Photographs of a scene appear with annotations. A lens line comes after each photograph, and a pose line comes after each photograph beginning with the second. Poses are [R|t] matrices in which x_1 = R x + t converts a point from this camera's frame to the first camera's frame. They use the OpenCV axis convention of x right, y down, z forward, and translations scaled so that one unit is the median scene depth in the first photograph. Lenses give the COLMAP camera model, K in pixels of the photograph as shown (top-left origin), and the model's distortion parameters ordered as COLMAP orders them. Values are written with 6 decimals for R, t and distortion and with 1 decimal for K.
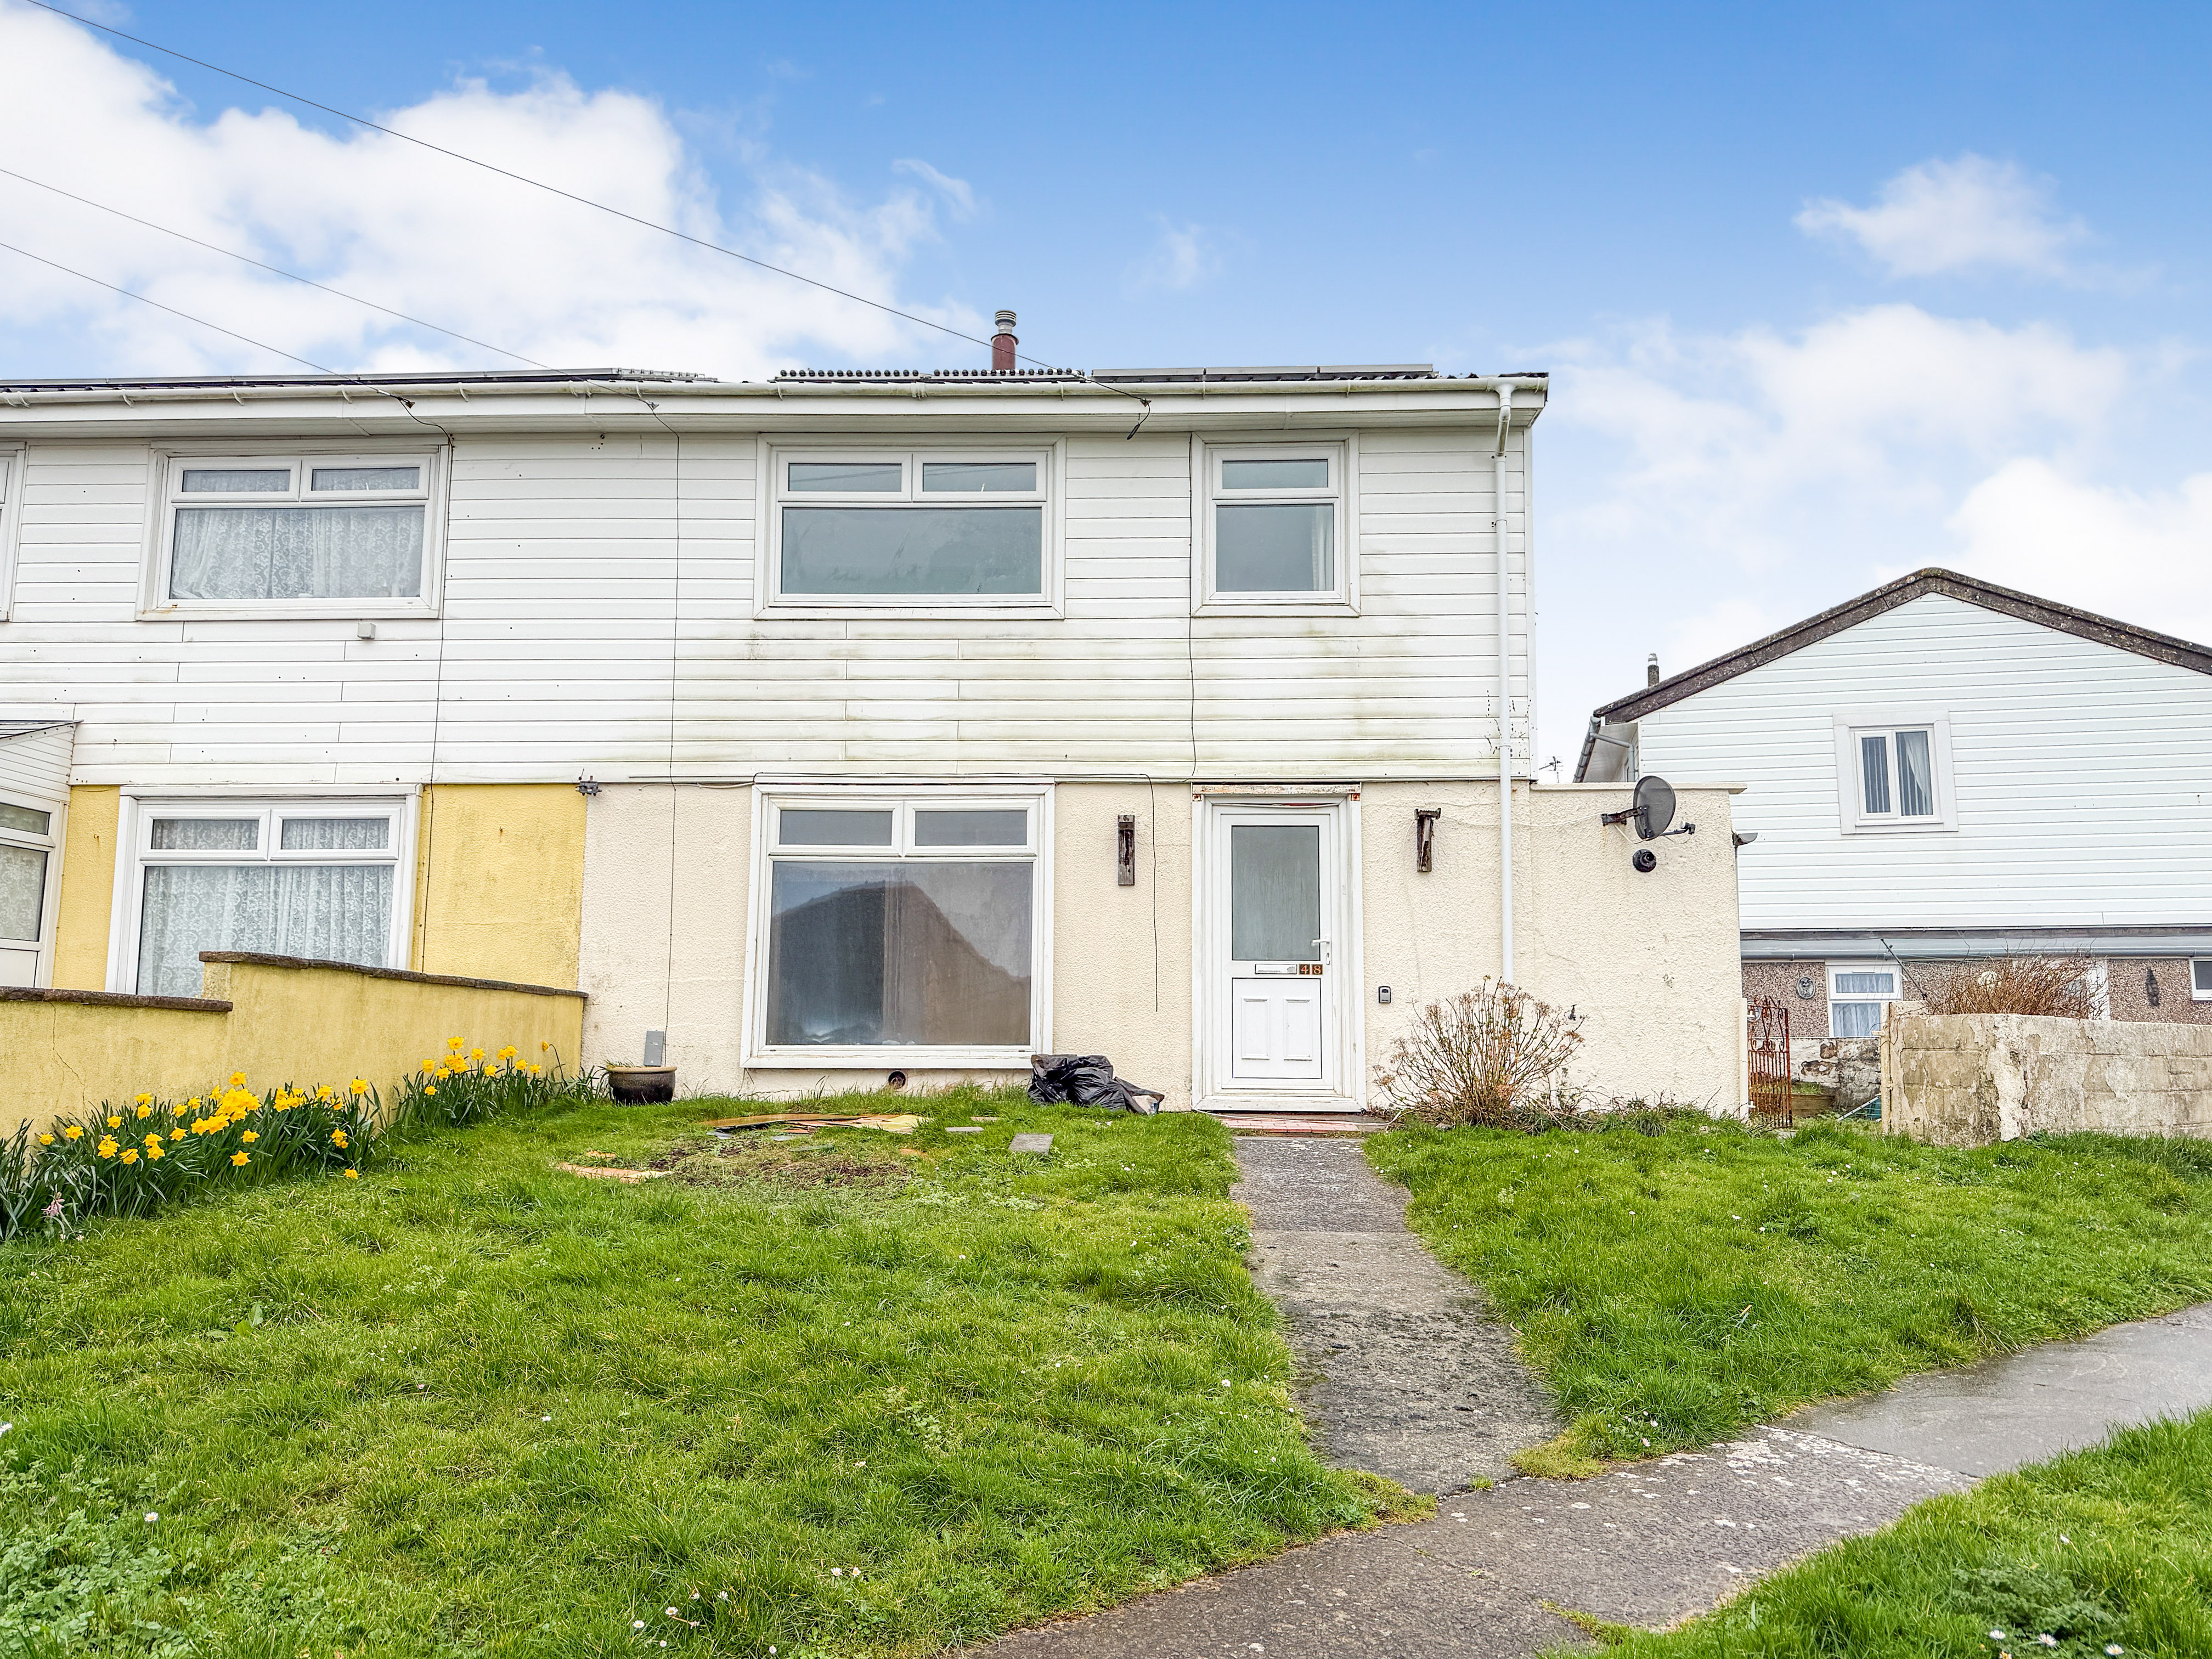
lens RADIAL K [[1587.3, 0, 1112.3], [0, 1587.3, 845.1], [0, 0, 1]] dist [0.051233, -0.044142]
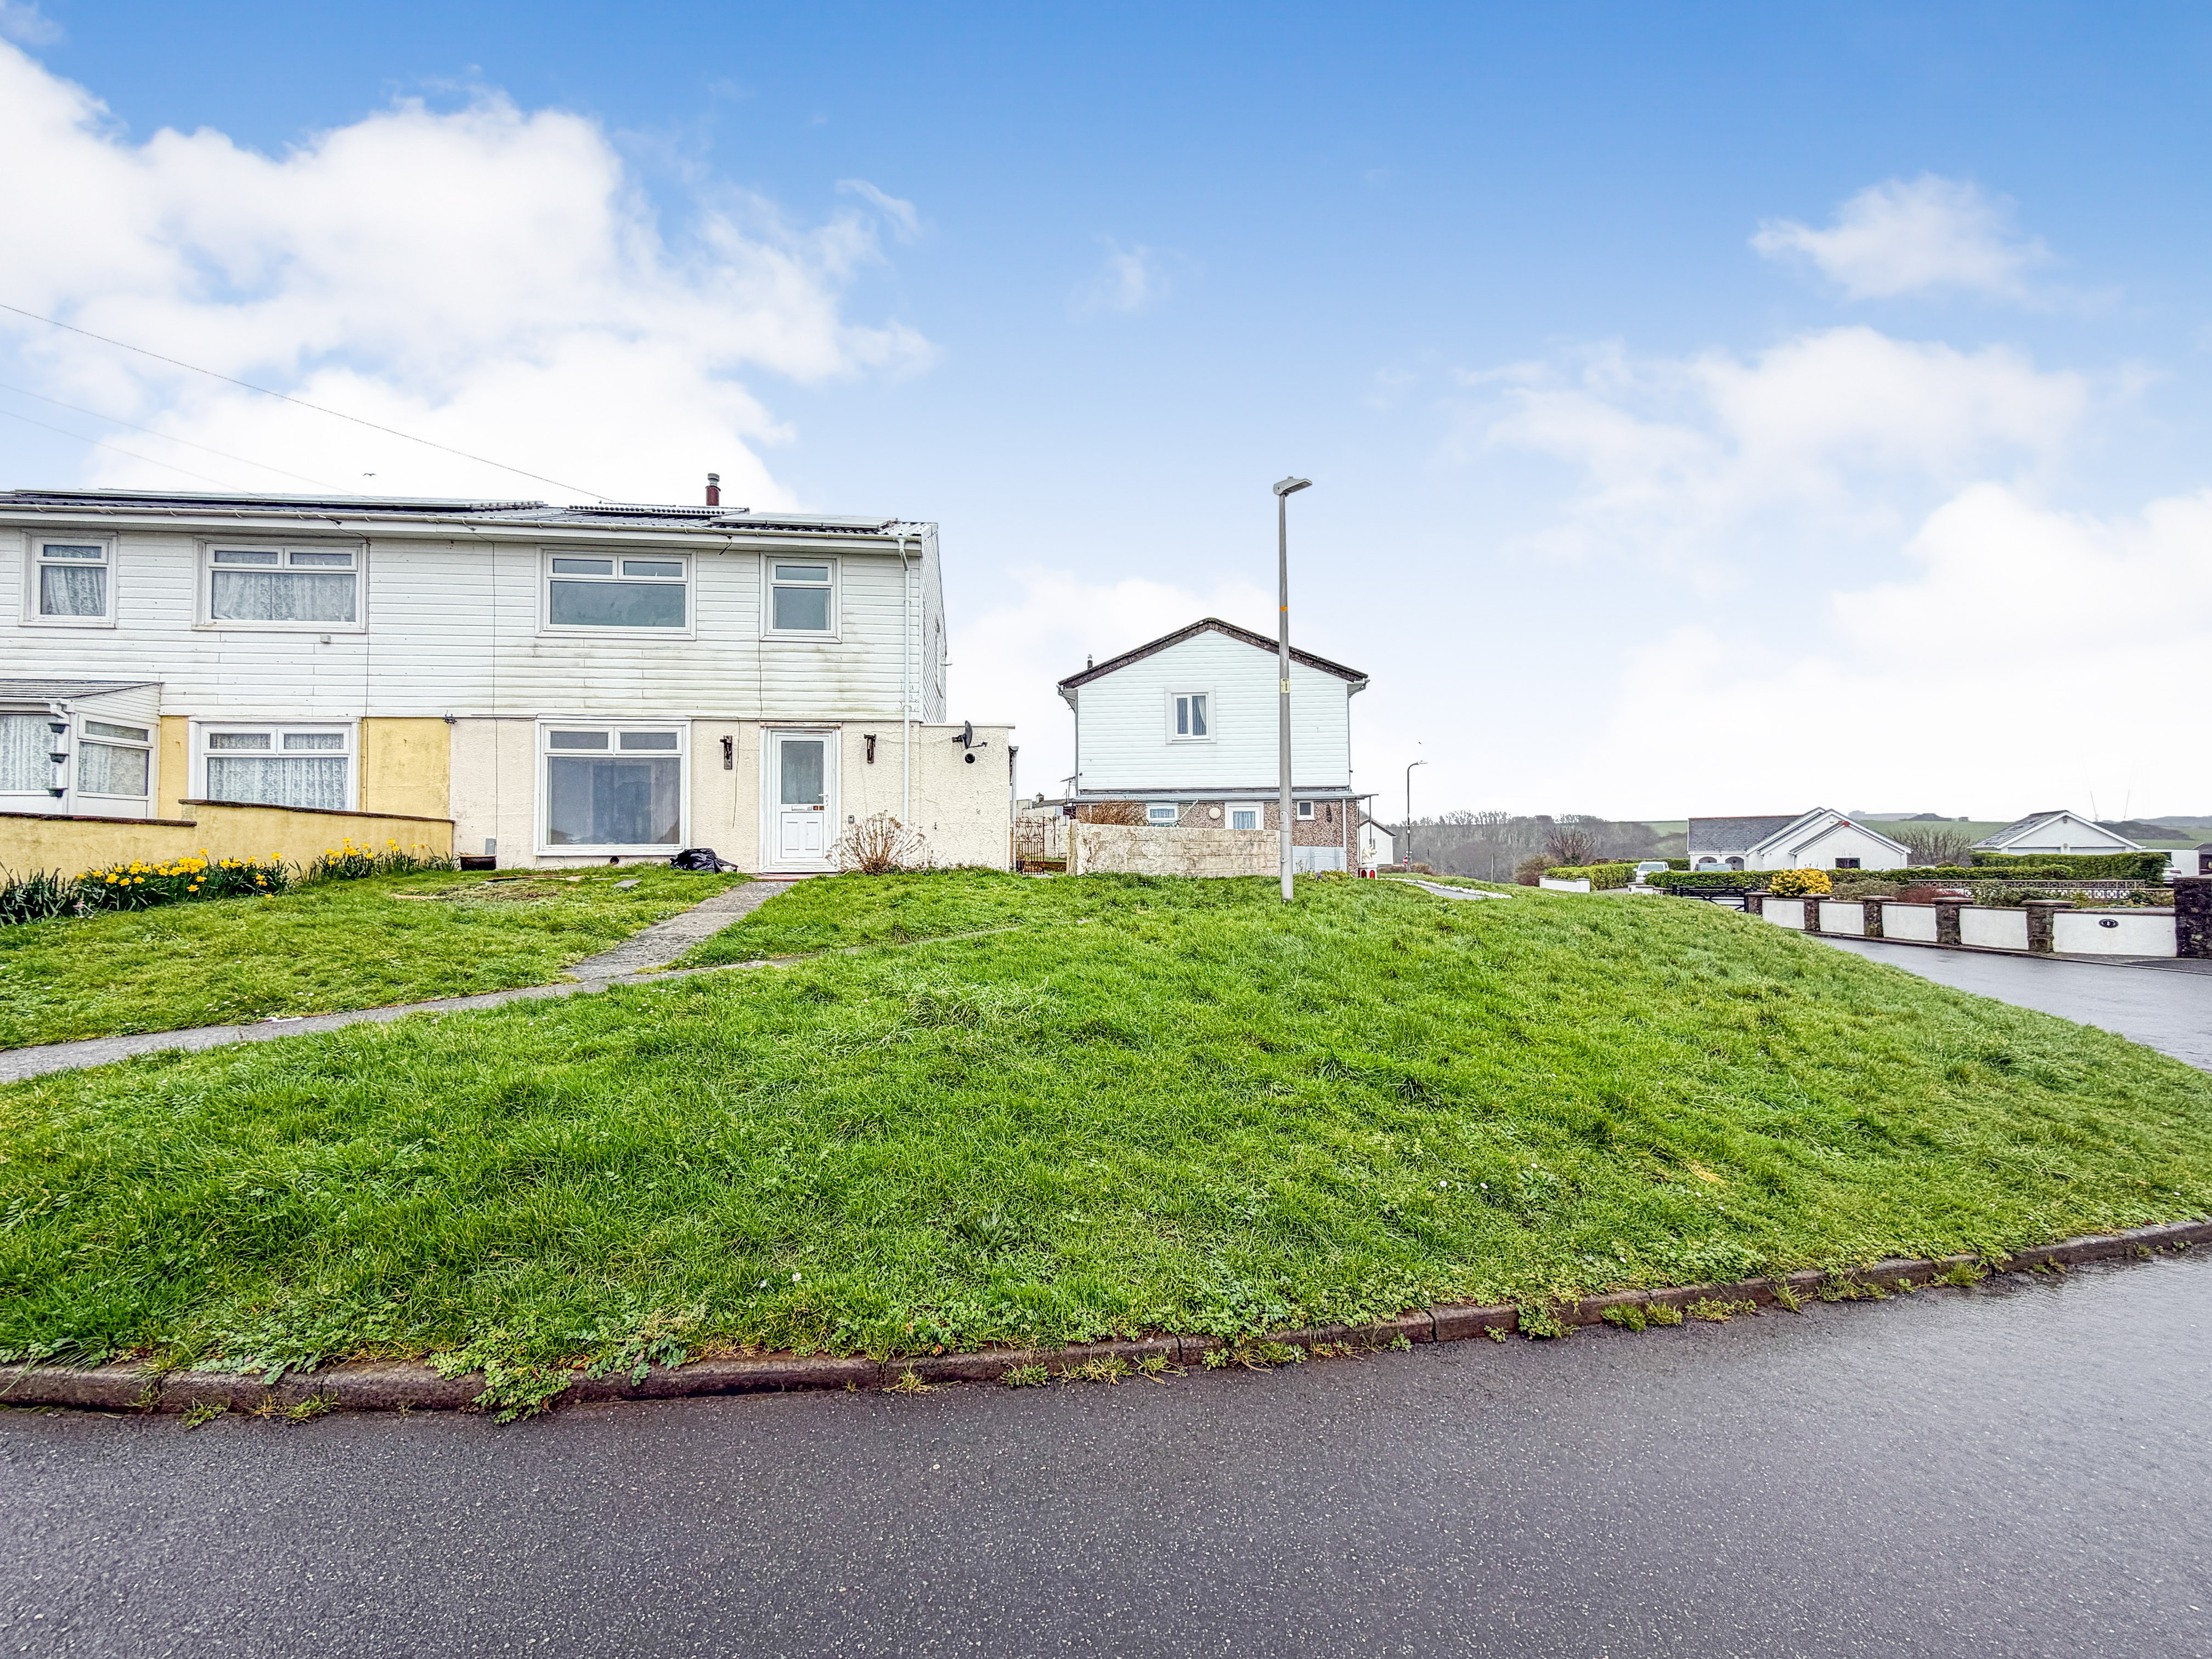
lens RADIAL K [[896.2, 0, 1114.8], [0, 896.2, 832.7], [0, 0, 1]] dist [-0.004075, 0.001903]
pose [[0.986513, -0.008921, 0.163440, 0.319624], [-0.007557, 0.994967, 0.099921, -0.013178], [-0.163508, -0.099809, 0.981480, -0.270791]]
